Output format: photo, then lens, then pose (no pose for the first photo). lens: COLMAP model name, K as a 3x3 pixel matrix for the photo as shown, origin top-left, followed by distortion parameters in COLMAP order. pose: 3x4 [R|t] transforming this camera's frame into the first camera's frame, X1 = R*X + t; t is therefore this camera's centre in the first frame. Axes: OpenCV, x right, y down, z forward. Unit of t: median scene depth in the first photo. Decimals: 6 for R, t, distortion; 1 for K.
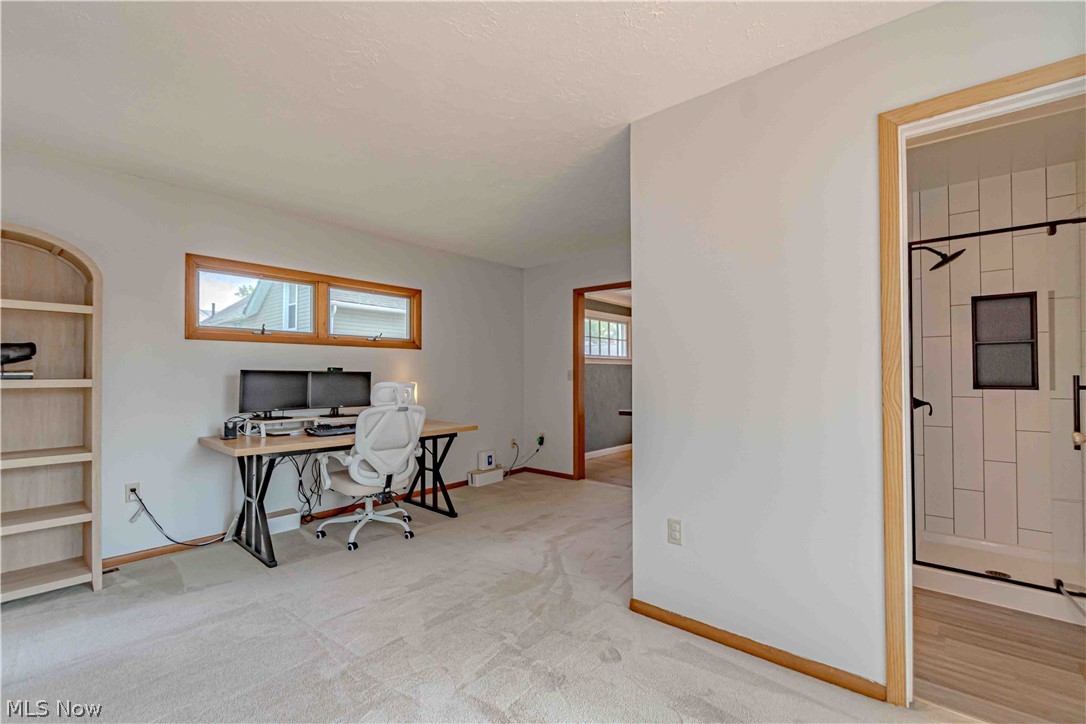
lens RADIAL K [[476.1, 0, 544.1], [0, 476.1, 369.0], [0, 0, 1]] dist [0.002440, -0.004121]
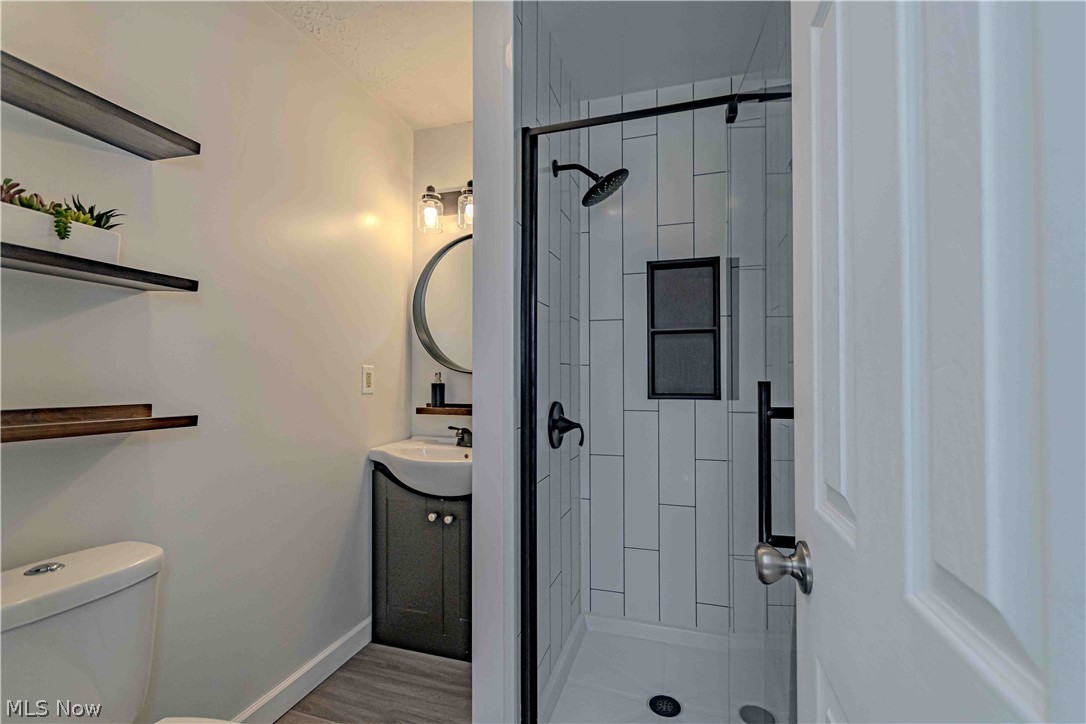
lens RADIAL K [[476.1, 0, 544.1], [0, 476.1, 369.0], [0, 0, 1]] dist [0.002440, -0.004121]
pose [[0.914579, 0.010192, 0.404279, 0.517440], [-0.008524, 0.999946, -0.005926, 0.005049], [-0.404317, 0.001974, 0.914617, 0.463959]]
